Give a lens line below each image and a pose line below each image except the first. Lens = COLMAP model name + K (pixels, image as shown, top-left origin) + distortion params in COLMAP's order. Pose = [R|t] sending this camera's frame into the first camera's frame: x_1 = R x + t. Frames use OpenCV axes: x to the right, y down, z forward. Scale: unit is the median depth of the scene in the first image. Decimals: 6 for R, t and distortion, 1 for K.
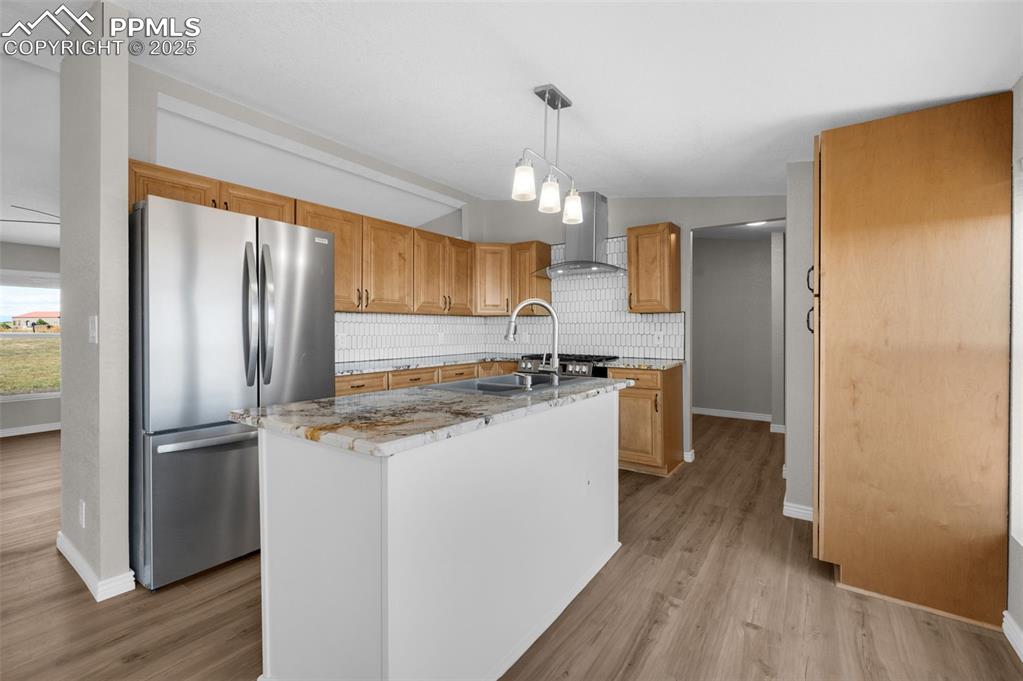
lens RADIAL K [[423.0, 0, 510.7], [0, 423.0, 336.7], [0, 0, 1]] dist [0.000594, -0.000426]
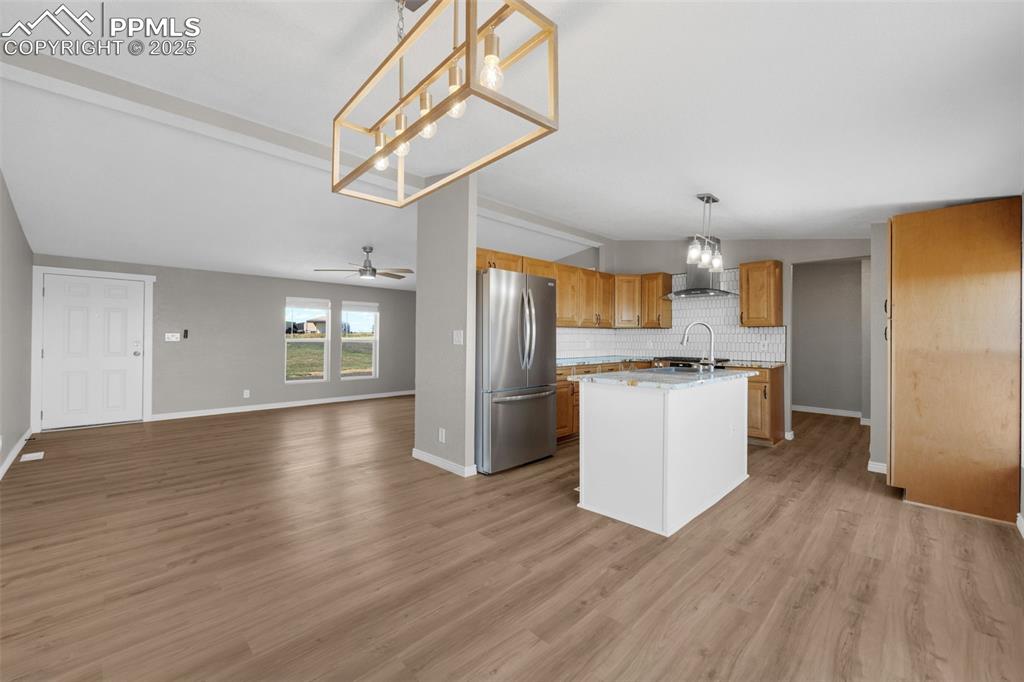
lens RADIAL K [[401.8, 0, 512.0], [0, 401.8, 341.0], [0, 0, 1]] dist [-0.000551, 0.000444]
pose [[0.985384, 0.006746, -0.170213, -0.248404], [-0.008341, 0.999928, -0.008656, 0.007367], [0.170143, 0.009949, 0.985369, -0.434739]]
